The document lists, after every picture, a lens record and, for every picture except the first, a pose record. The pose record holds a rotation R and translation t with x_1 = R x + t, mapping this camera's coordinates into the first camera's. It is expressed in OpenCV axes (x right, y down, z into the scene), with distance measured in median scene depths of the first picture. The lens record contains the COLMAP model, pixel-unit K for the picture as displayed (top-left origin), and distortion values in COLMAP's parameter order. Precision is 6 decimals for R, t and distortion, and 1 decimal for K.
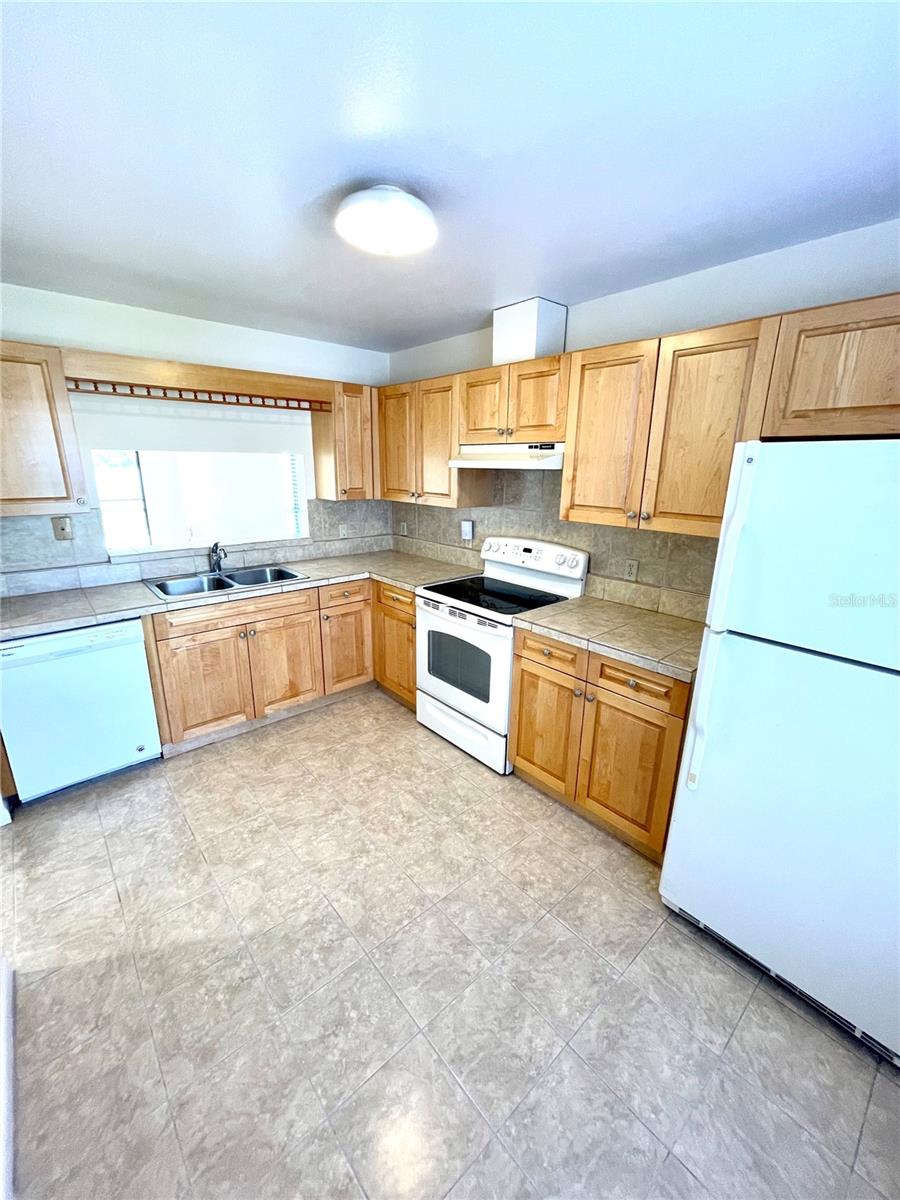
lens RADIAL K [[485.3, 0, 447.9], [0, 485.3, 599.2], [0, 0, 1]] dist [-0.002702, -0.001834]
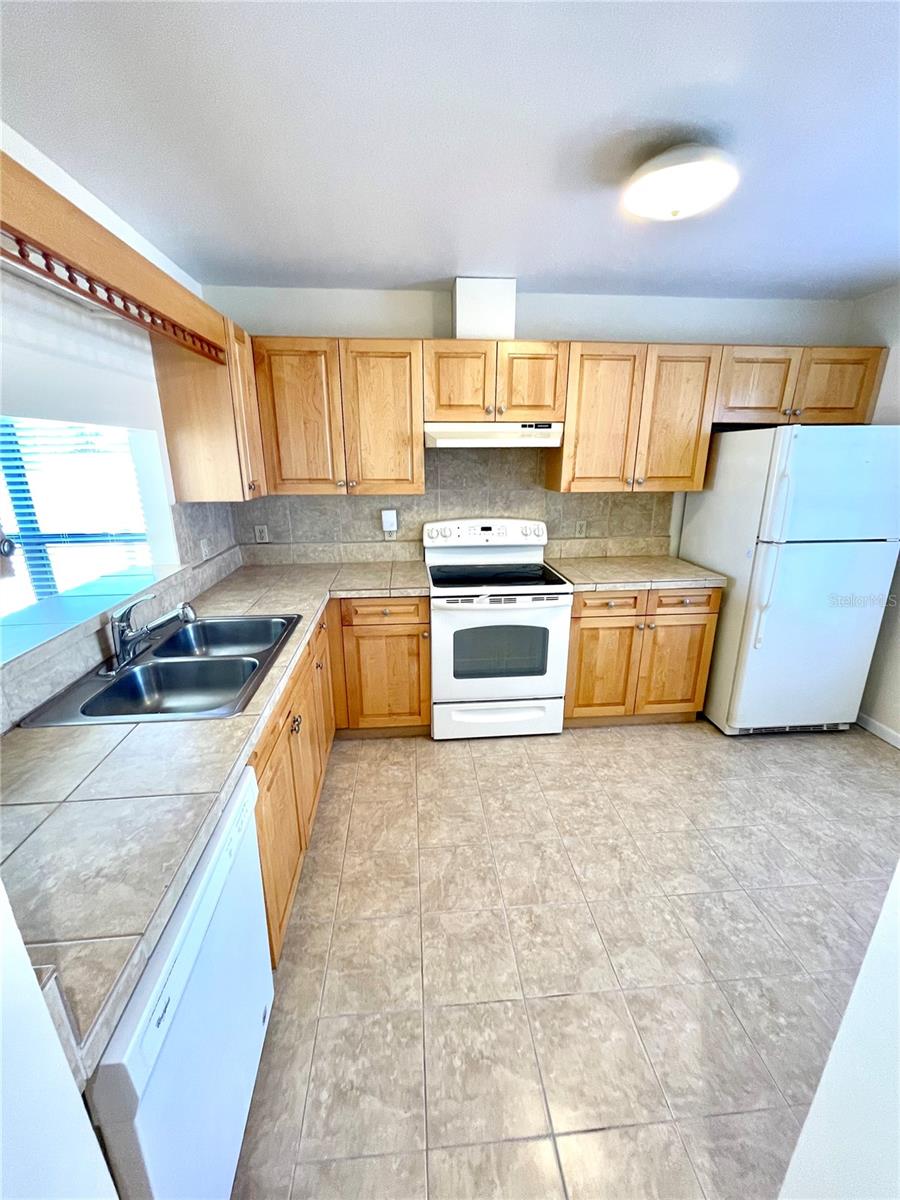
lens RADIAL K [[485.3, 0, 448.2], [0, 485.3, 598.0], [0, 0, 1]] dist [-0.002702, -0.001834]
pose [[0.588043, -0.247296, 0.770097, -0.820311], [0.229151, 0.964040, 0.134596, -0.134571], [-0.775690, 0.097320, 0.623565, 0.510713]]
